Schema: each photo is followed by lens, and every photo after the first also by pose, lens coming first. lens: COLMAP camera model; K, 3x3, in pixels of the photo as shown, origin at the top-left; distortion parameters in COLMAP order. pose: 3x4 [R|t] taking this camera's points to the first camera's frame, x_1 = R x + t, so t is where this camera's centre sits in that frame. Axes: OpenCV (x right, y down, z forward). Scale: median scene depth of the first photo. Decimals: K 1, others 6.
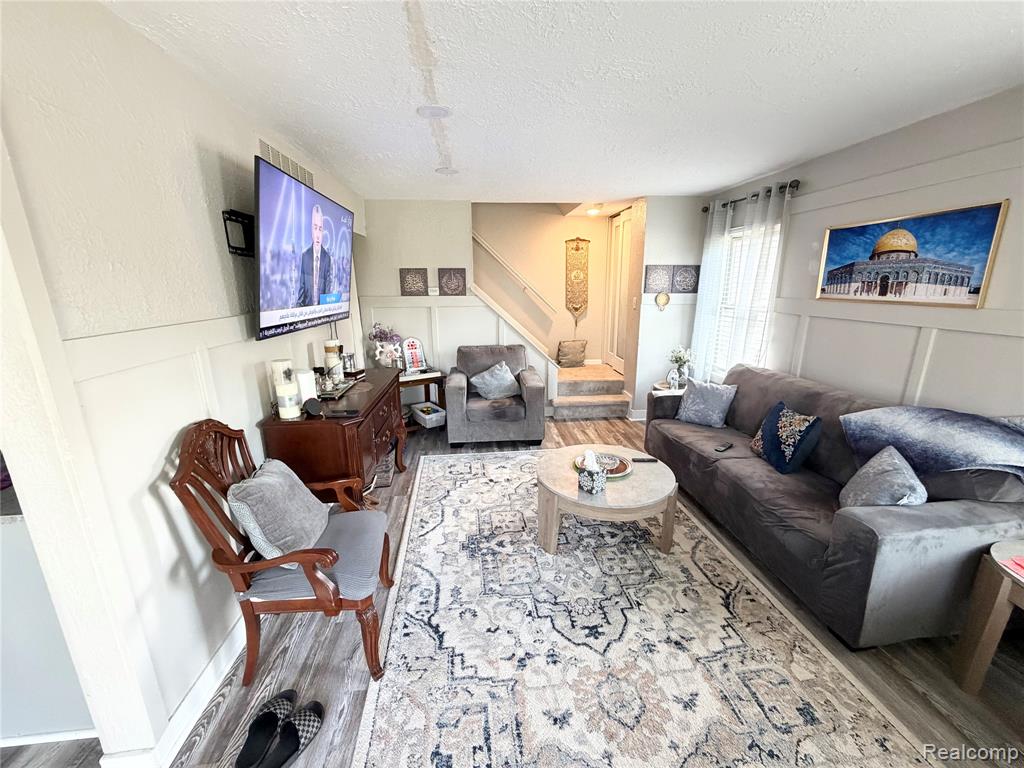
lens RADIAL K [[408.6, 0, 508.9], [0, 408.6, 383.8], [0, 0, 1]] dist [-0.001278, -0.000096]
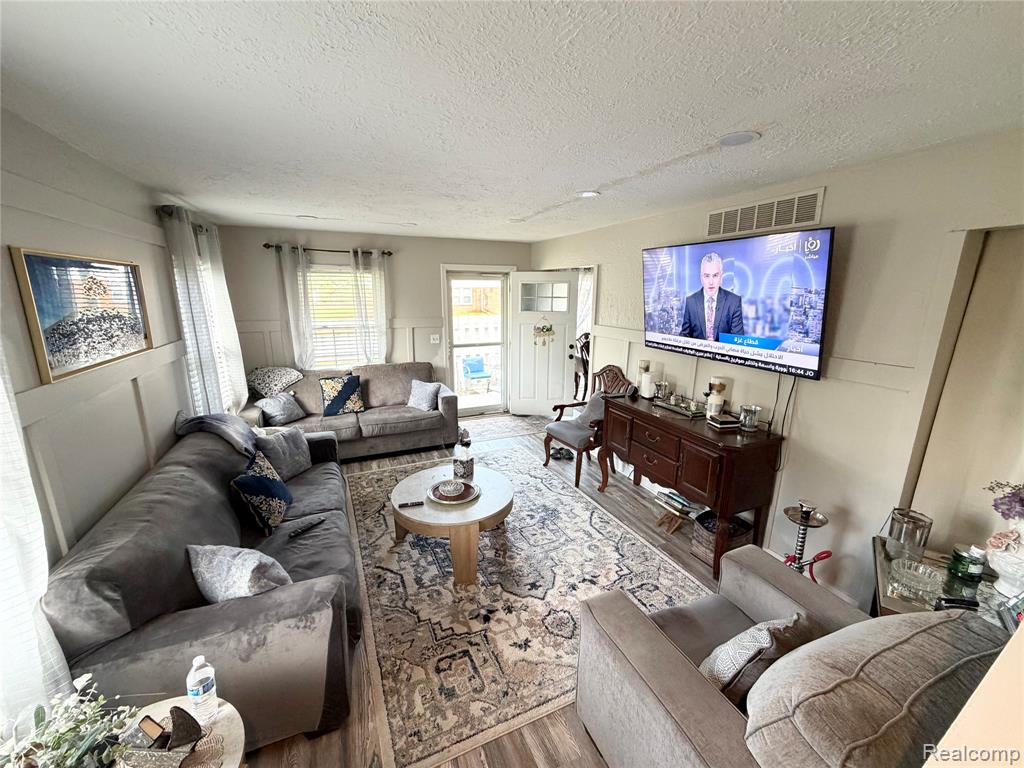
lens RADIAL K [[408.6, 0, 507.9], [0, 408.6, 385.4], [0, 0, 1]] dist [-0.001278, -0.000096]
pose [[-0.952894, 0.073317, -0.294308, 0.420069], [-0.069996, 0.890992, 0.448590, -0.583061], [0.295116, 0.448059, -0.843890, 1.958492]]
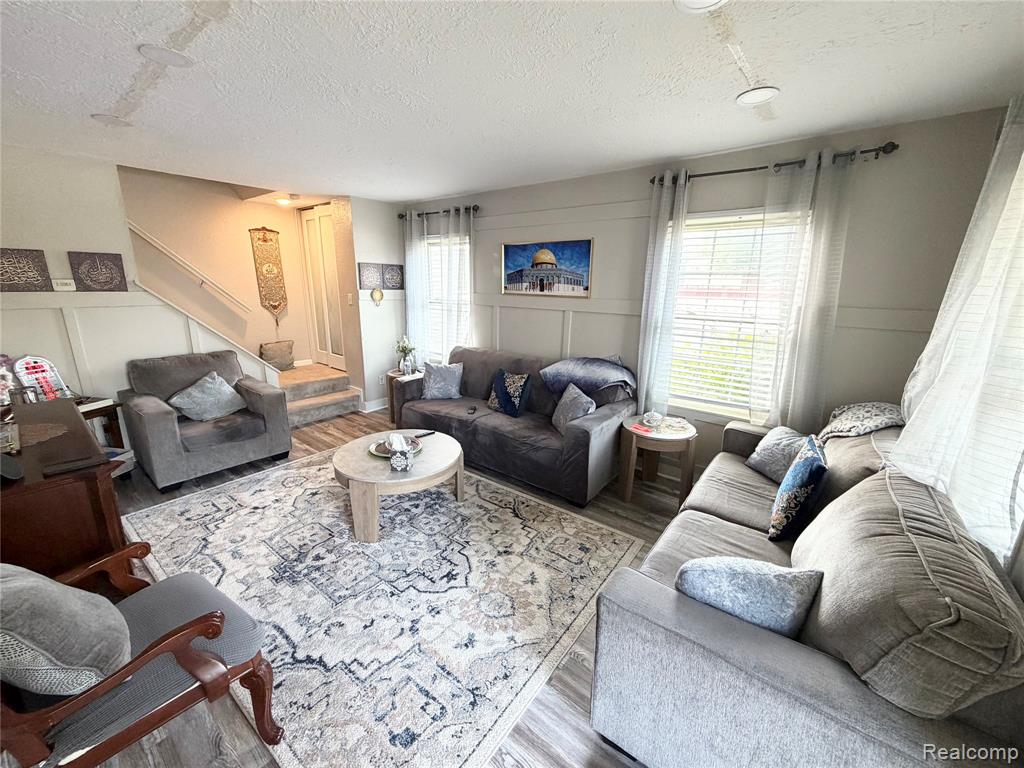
lens RADIAL K [[408.6, 0, 509.4], [0, 408.6, 383.4], [0, 0, 1]] dist [-0.001278, -0.000096]
pose [[0.694296, -0.155885, 0.702605, -0.319250], [0.152384, 0.985967, 0.068172, 0.003547], [-0.703372, 0.059734, 0.708307, 0.011156]]
